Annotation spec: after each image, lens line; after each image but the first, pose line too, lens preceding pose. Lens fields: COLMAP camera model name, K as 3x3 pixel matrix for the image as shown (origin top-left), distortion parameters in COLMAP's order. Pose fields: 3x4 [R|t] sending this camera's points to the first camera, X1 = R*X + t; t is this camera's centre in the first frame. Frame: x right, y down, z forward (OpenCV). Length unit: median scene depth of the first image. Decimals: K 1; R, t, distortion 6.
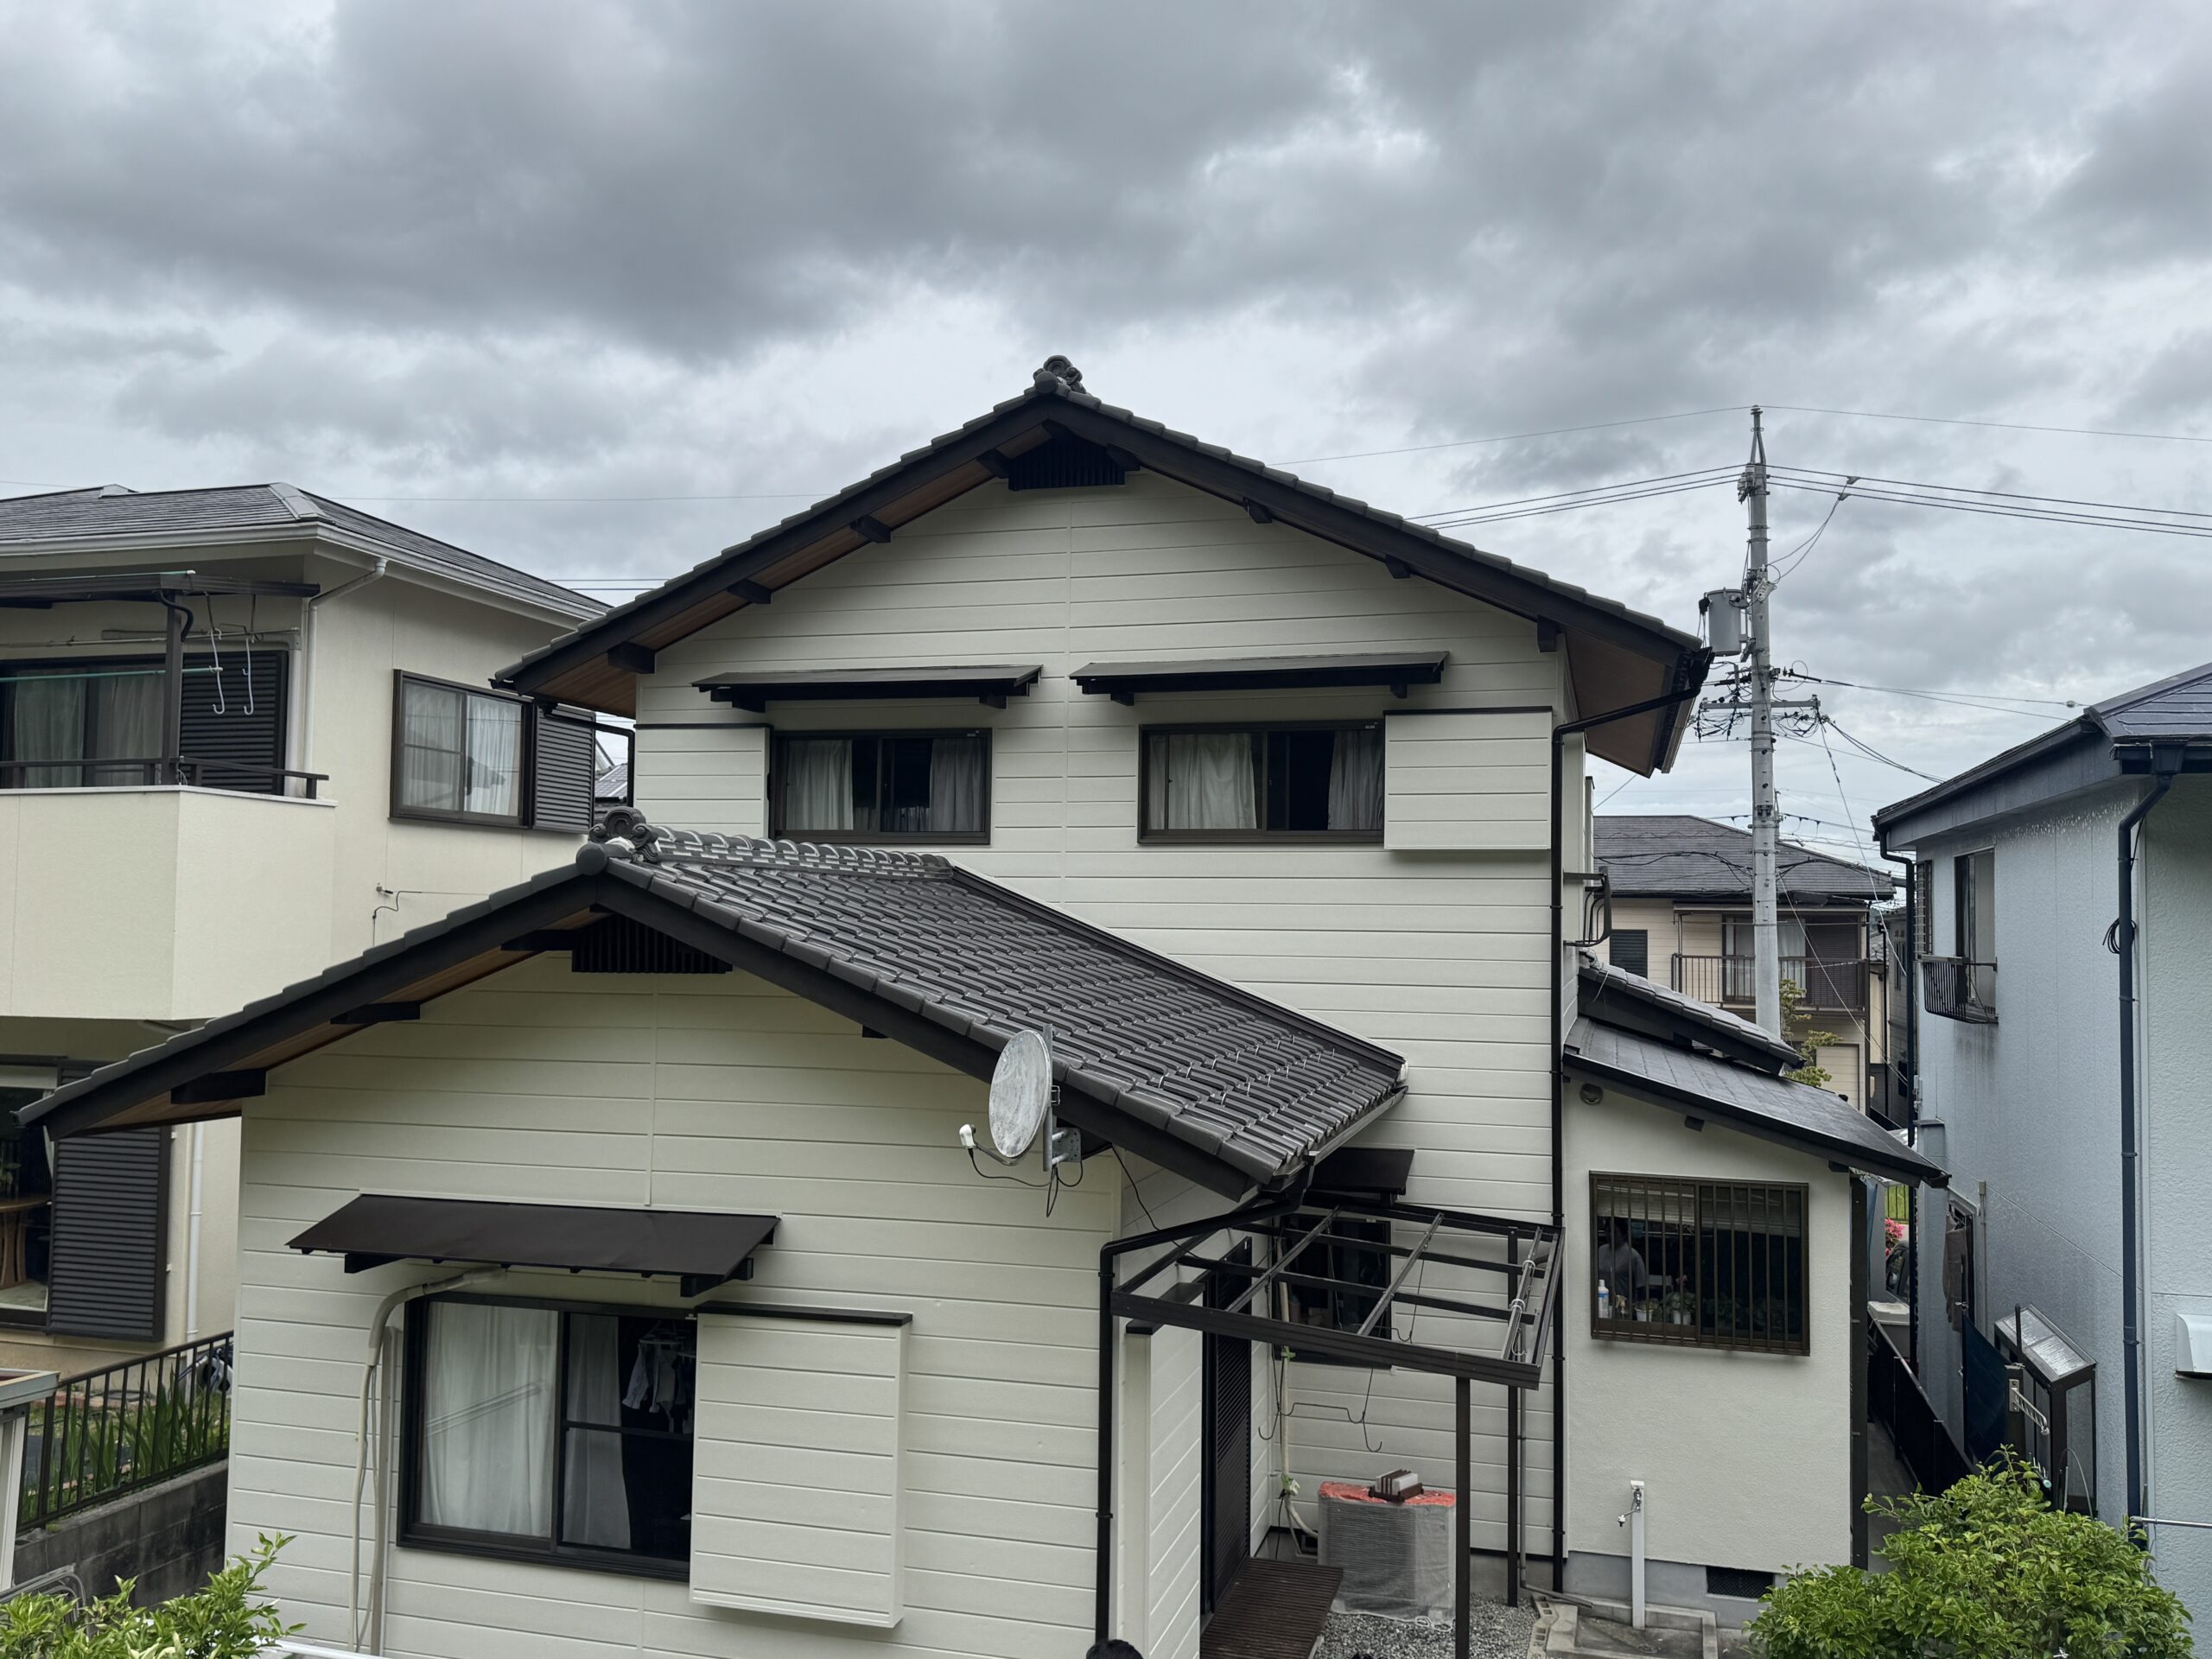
lens RADIAL K [[1777.4, 0, 1115.9], [0, 1777.4, 836.6], [0, 0, 1]] dist [0.124597, -0.195438]
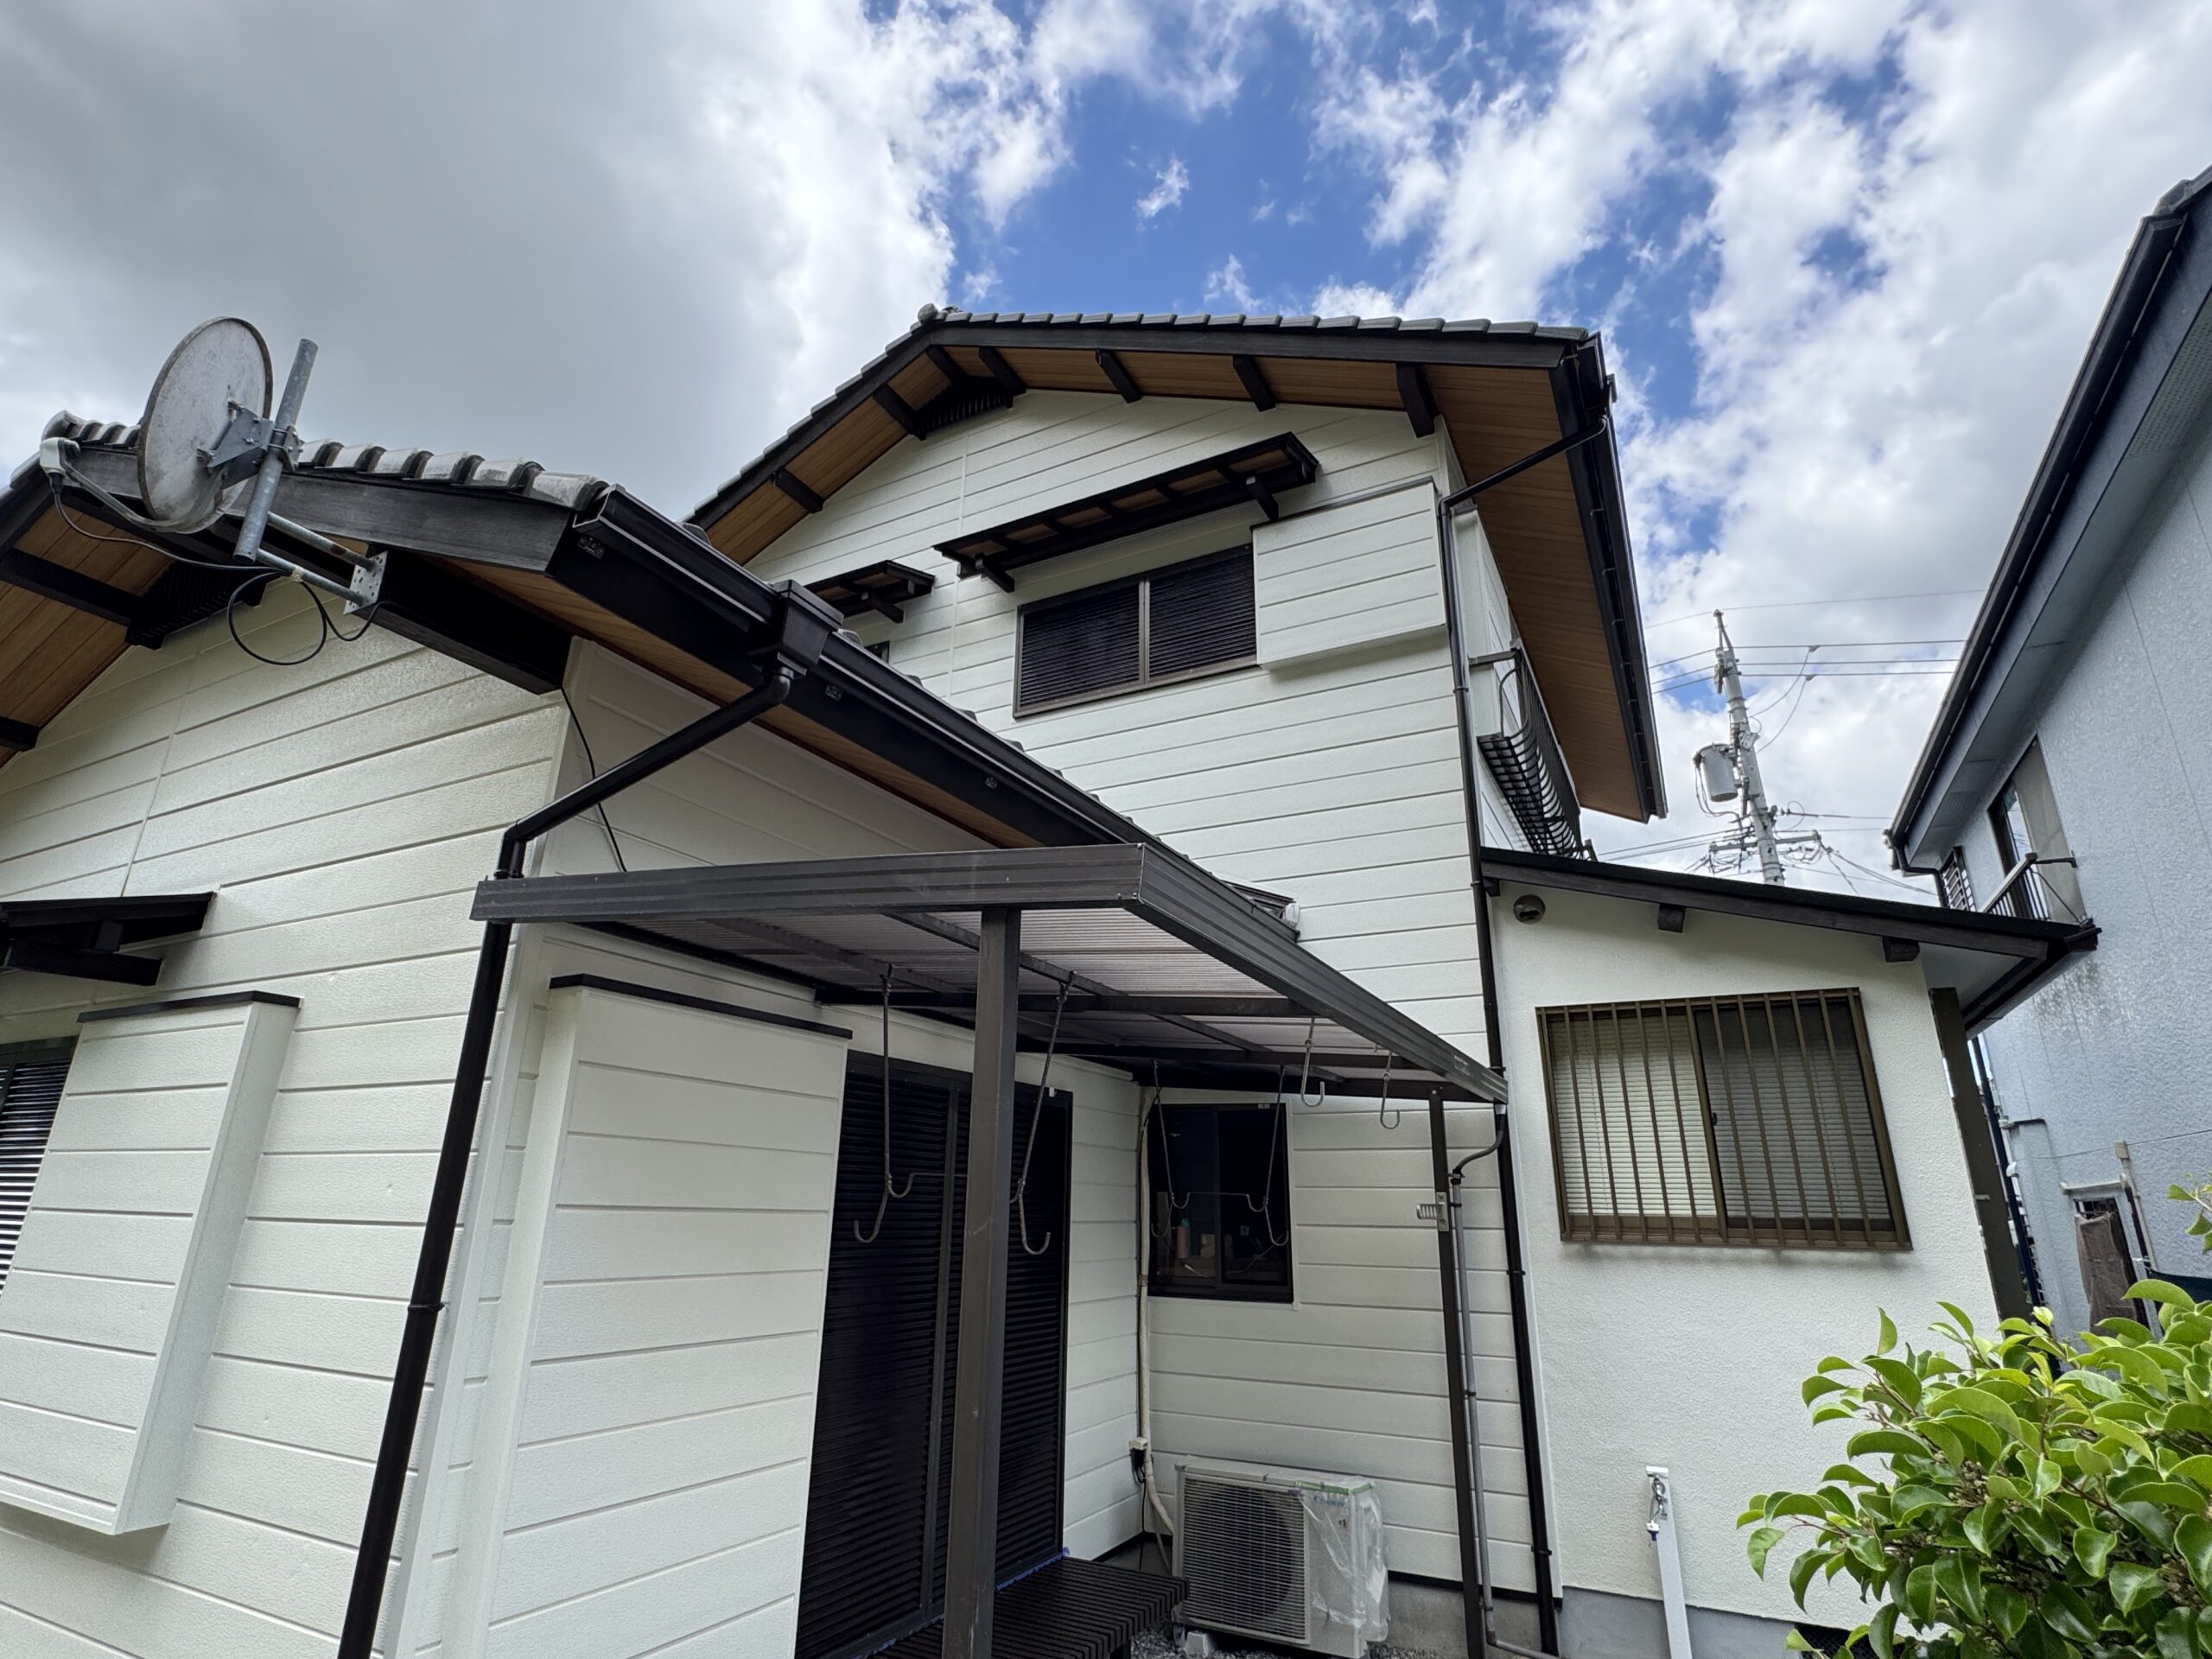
lens RADIAL K [[1108.4, 0, 1096.6], [0, 1108.4, 837.0], [0, 0, 1]] dist [-0.001292, -0.000181]
pose [[0.976081, -0.066575, -0.206963, 0.184332], [0.006496, 0.960466, -0.278323, 0.242034], [0.217311, 0.270321, 0.937925, 0.509803]]
